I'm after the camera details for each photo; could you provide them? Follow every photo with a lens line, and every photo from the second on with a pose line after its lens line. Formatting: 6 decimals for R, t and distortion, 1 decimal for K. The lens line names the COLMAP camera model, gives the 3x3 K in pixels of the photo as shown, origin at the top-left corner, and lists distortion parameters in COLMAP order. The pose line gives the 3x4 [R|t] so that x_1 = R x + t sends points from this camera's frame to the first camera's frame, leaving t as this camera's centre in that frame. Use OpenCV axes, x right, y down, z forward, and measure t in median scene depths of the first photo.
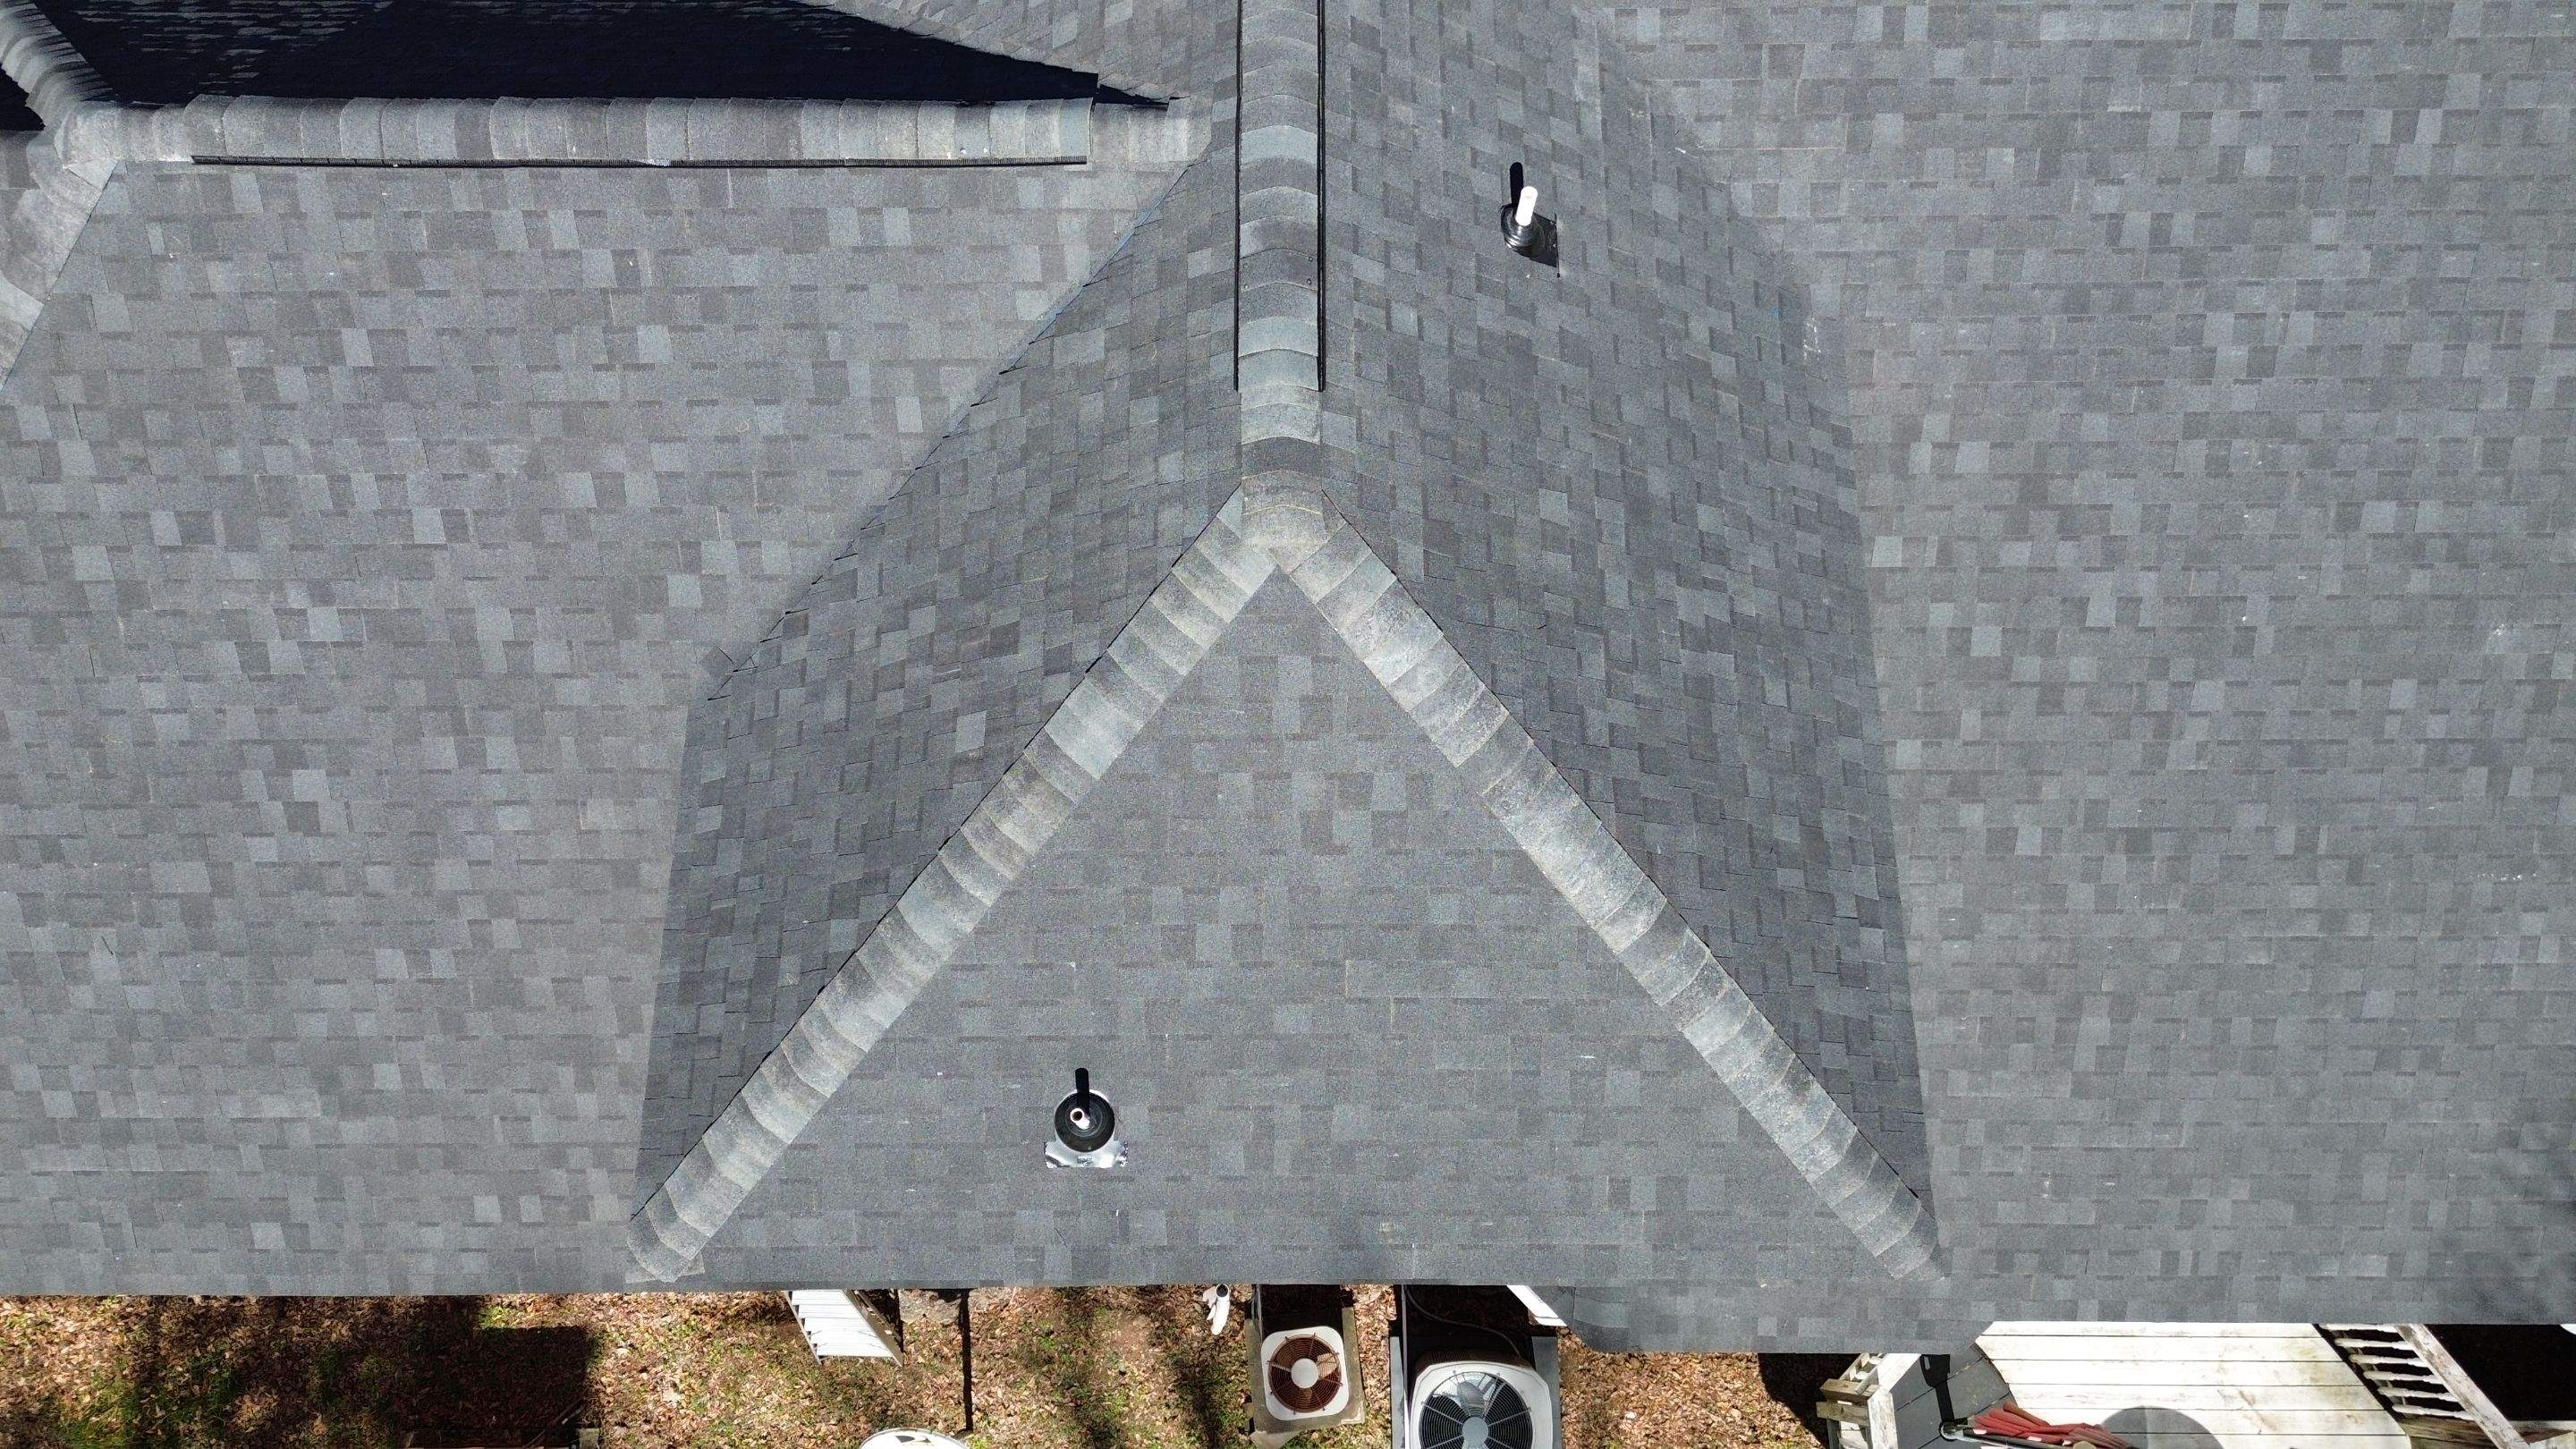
lens RADIAL K [[1818.6, 0, 1296.8], [0, 1818.6, 726.0], [0, 0, 1]] dist [0.062759, -0.058727]
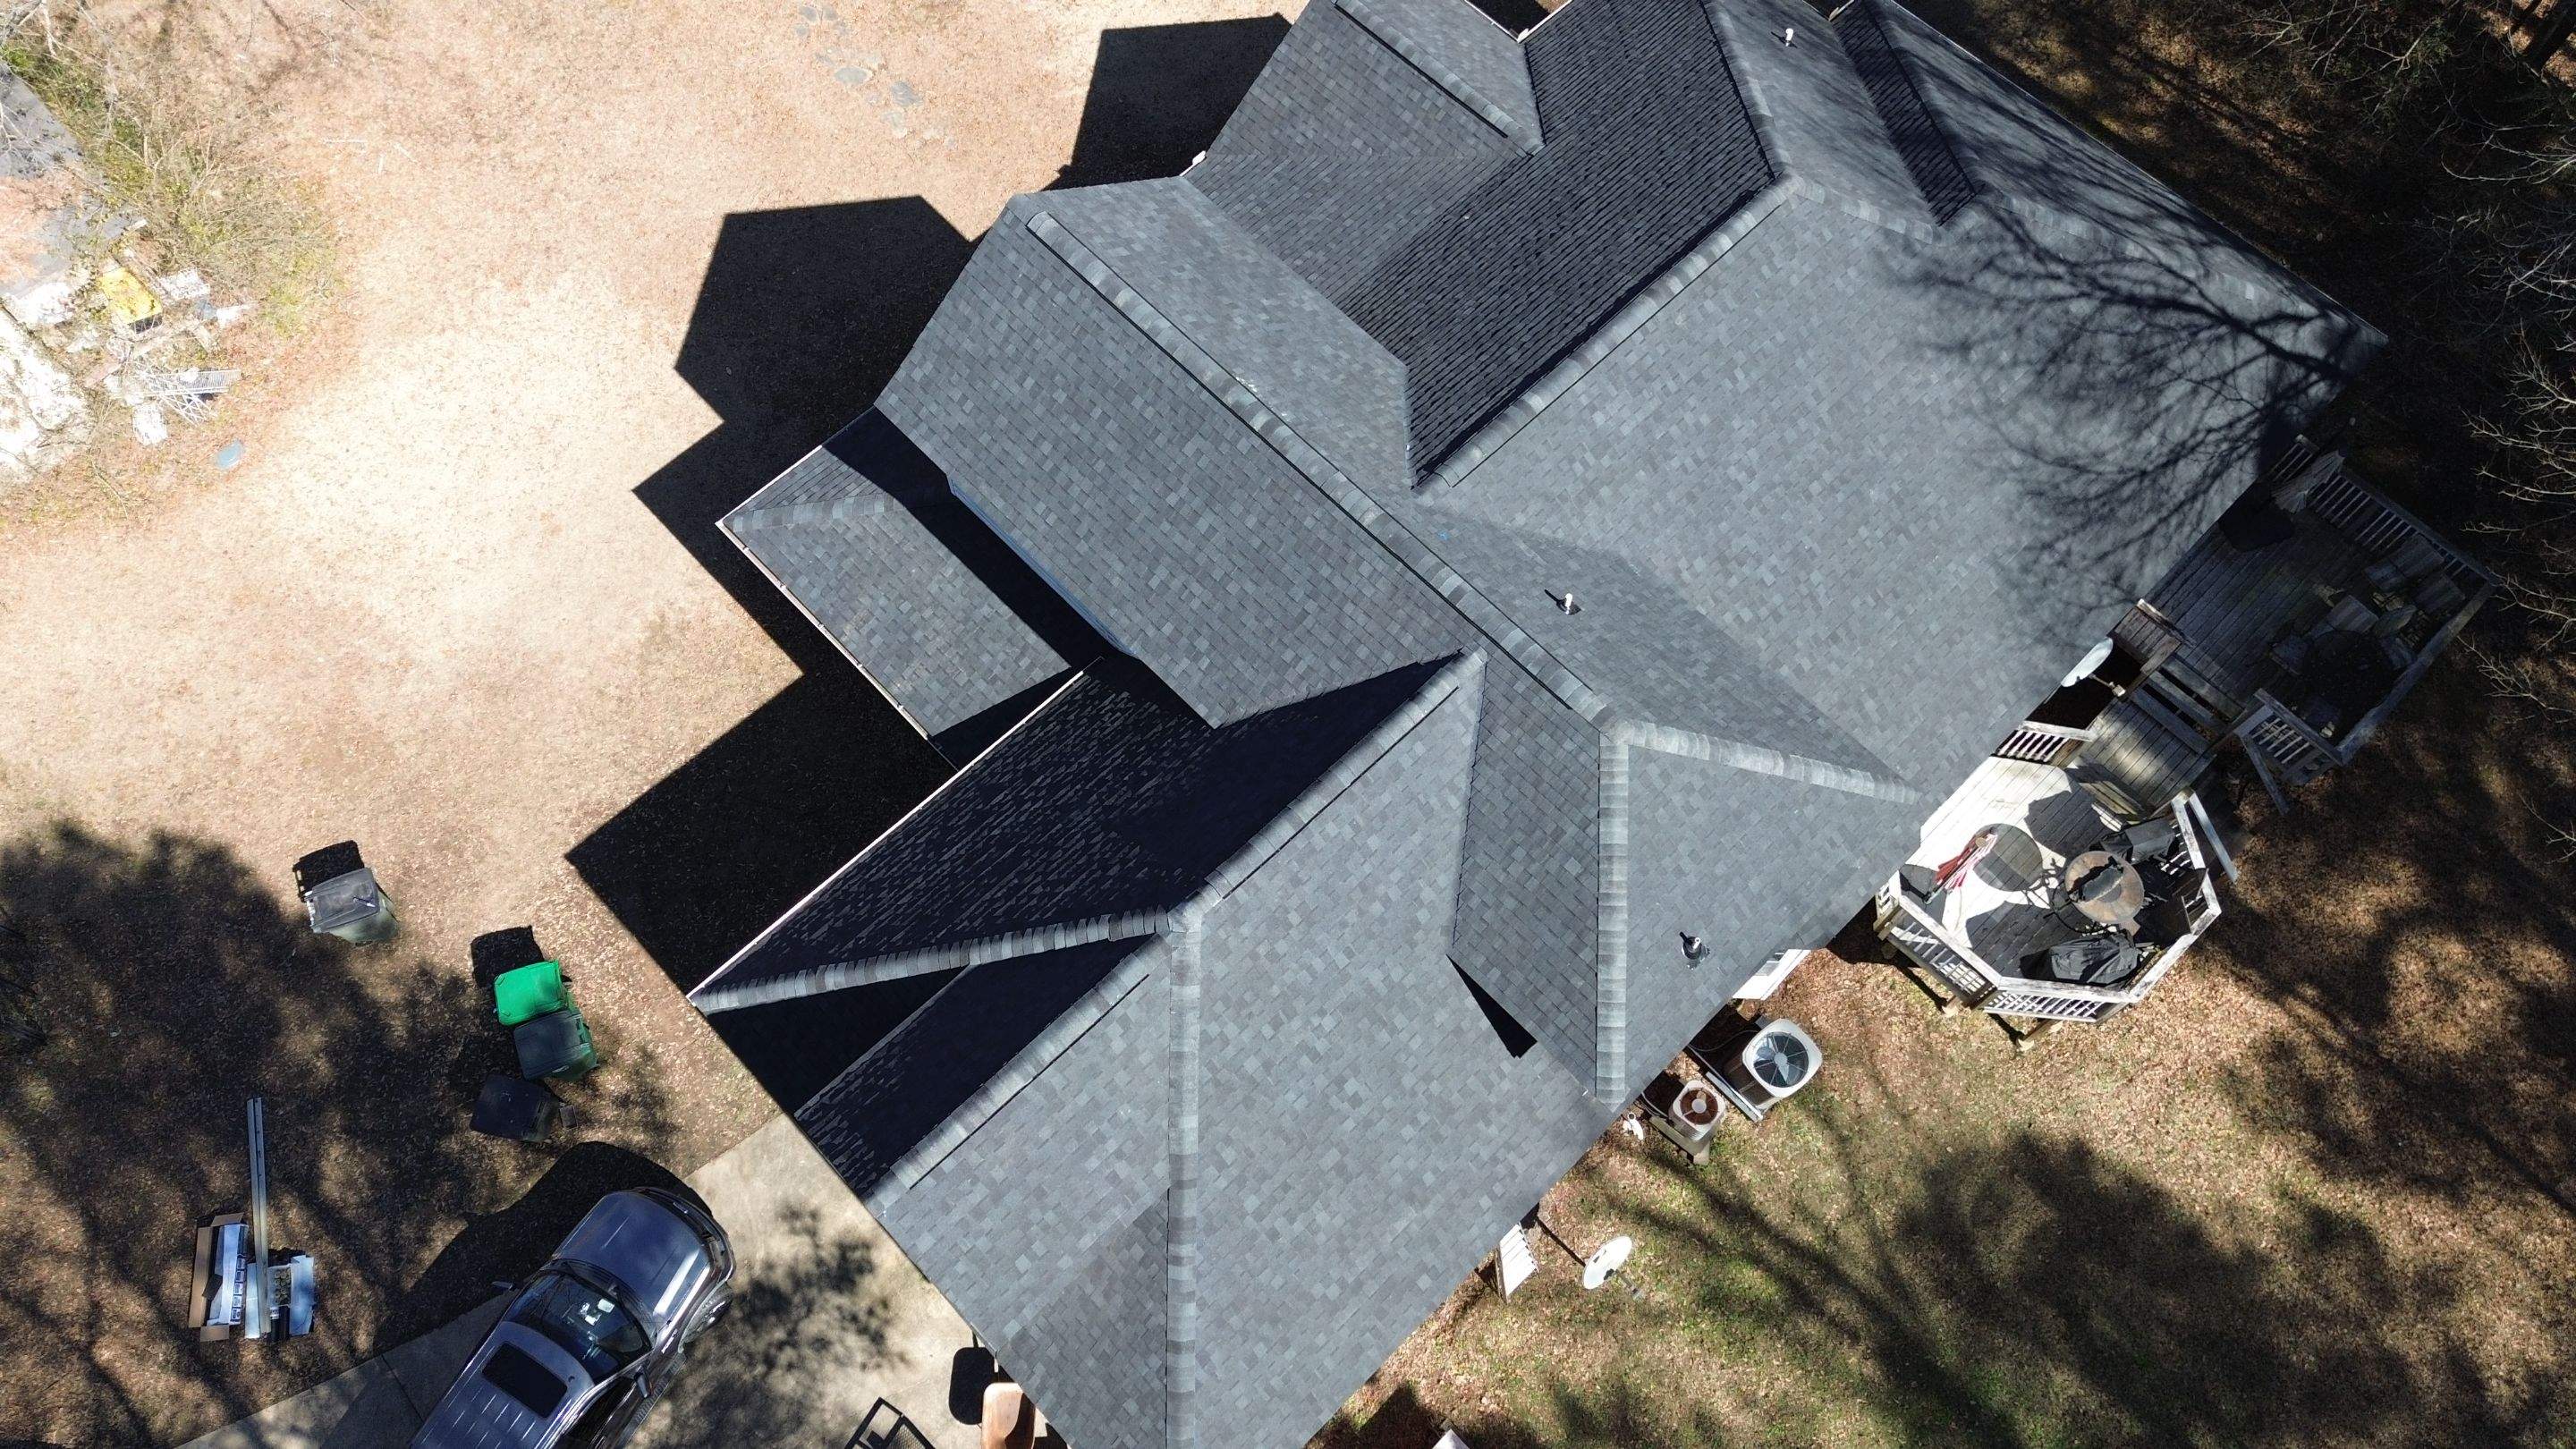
lens RADIAL K [[1818.6, 0, 1296.0], [0, 1818.6, 727.0], [0, 0, 1]] dist [0.062759, -0.058727]
pose [[0.720356, -0.630822, 0.288357, -0.993668], [0.659866, 0.751368, -0.004713, -0.364224], [-0.213690, 0.193672, 0.957511, -1.383778]]
